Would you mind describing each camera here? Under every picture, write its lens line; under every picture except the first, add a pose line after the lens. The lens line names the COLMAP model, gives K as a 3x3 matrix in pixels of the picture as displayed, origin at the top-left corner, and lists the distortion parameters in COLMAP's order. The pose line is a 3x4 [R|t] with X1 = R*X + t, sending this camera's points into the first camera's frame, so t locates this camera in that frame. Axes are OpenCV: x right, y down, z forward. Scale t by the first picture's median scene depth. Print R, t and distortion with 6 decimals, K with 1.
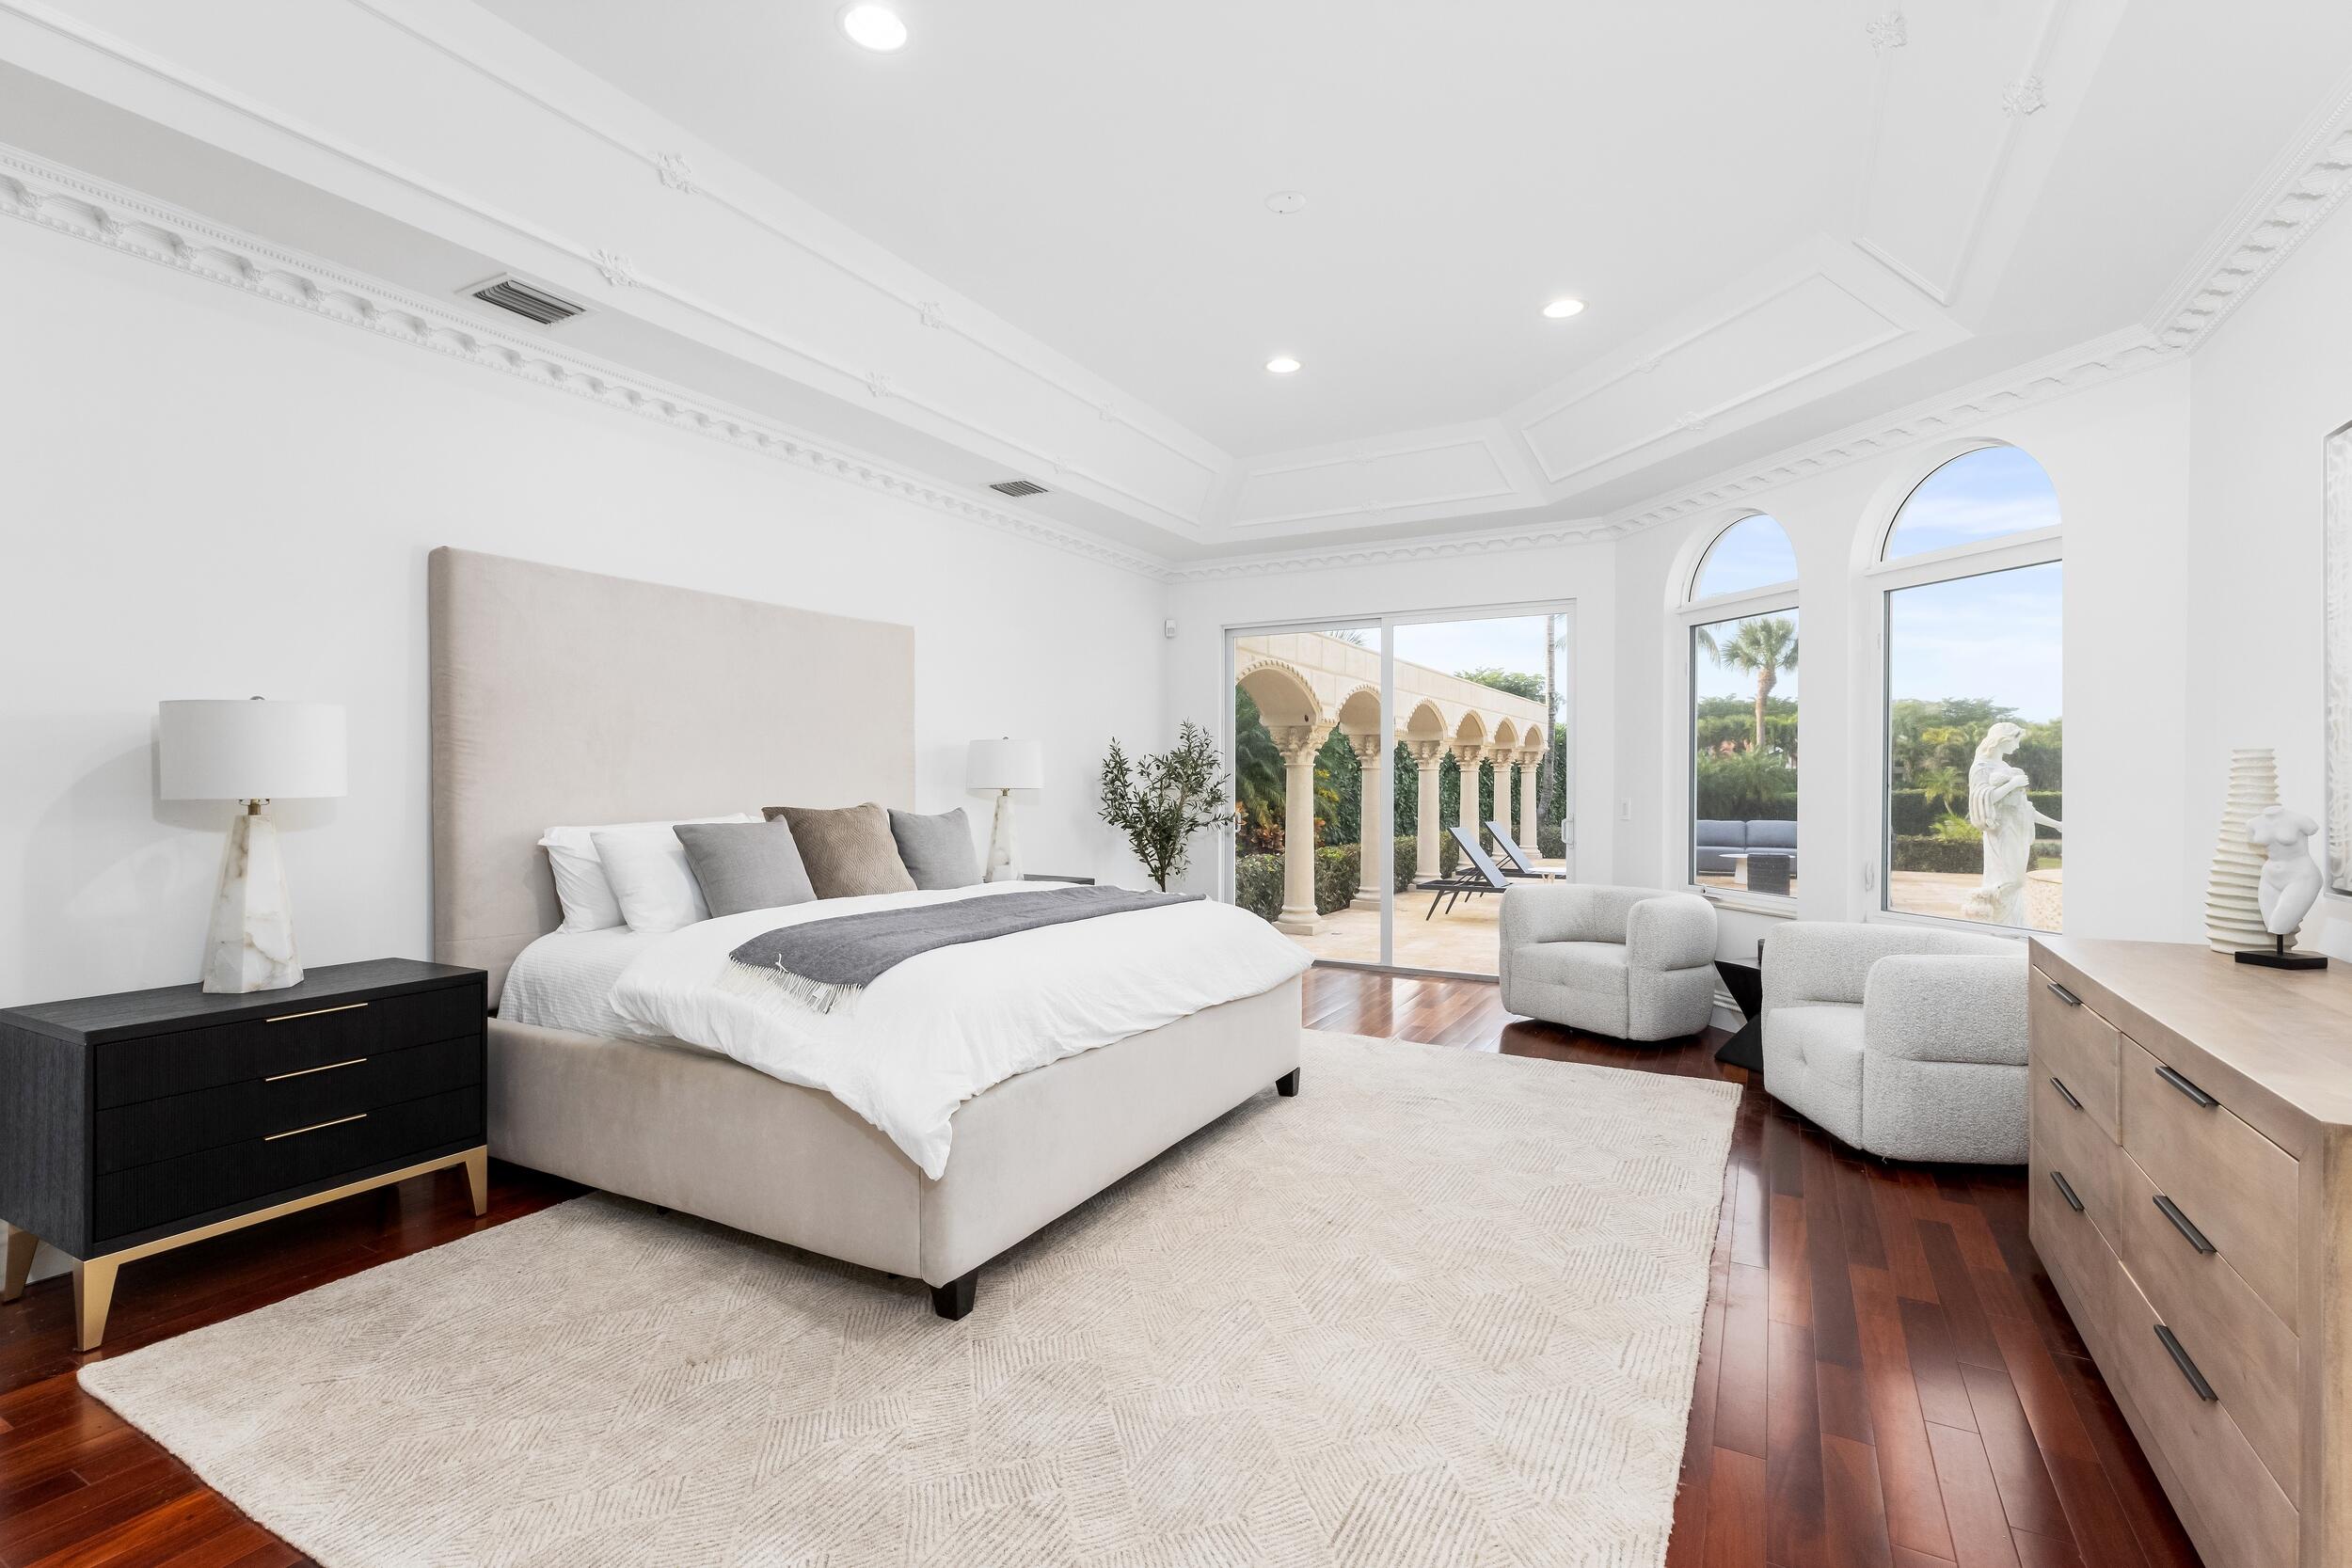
lens RADIAL K [[1071.1, 0, 1176.5], [0, 1071.1, 775.7], [0, 0, 1]] dist [0.003558, 0.000500]
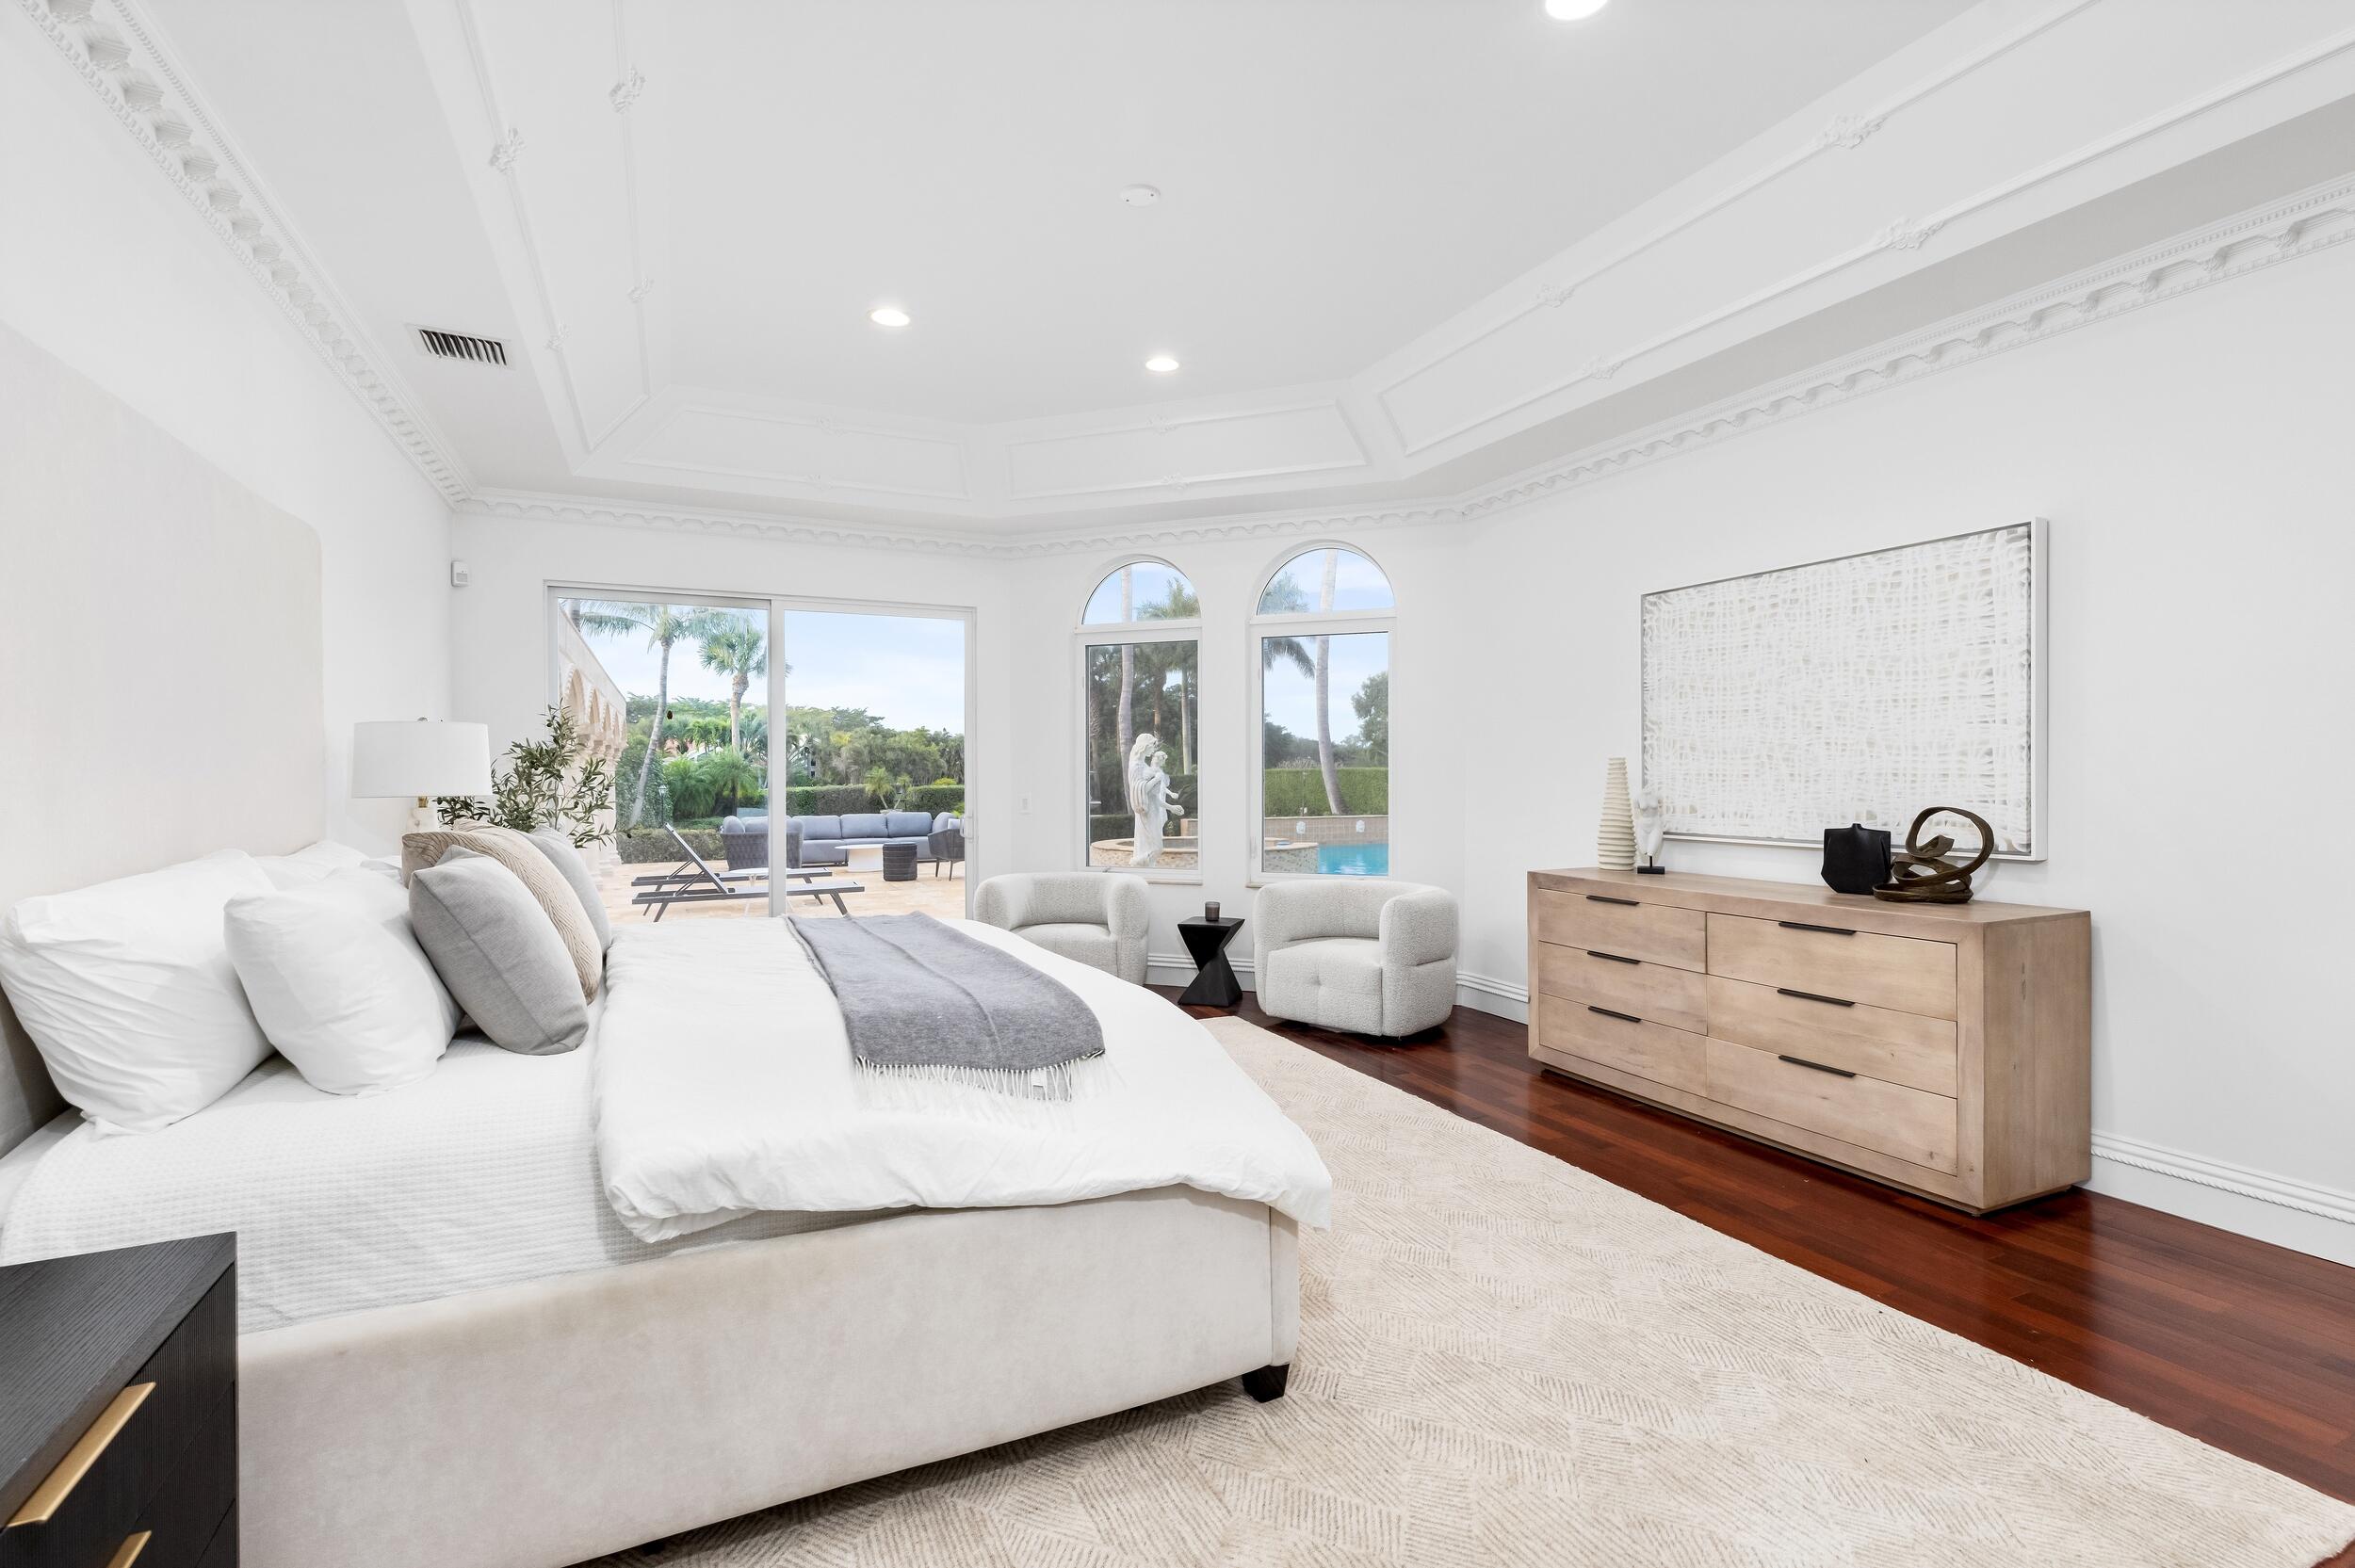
lens RADIAL K [[1072.5, 0, 1168.7], [0, 1072.5, 783.6], [0, 0, 1]] dist [0.003558, 0.000500]
pose [[0.594628, -0.009981, 0.803939, -0.208335], [0.002780, 0.999942, 0.010359, -0.000576], [-0.803996, -0.003925, 0.594622, 0.119619]]
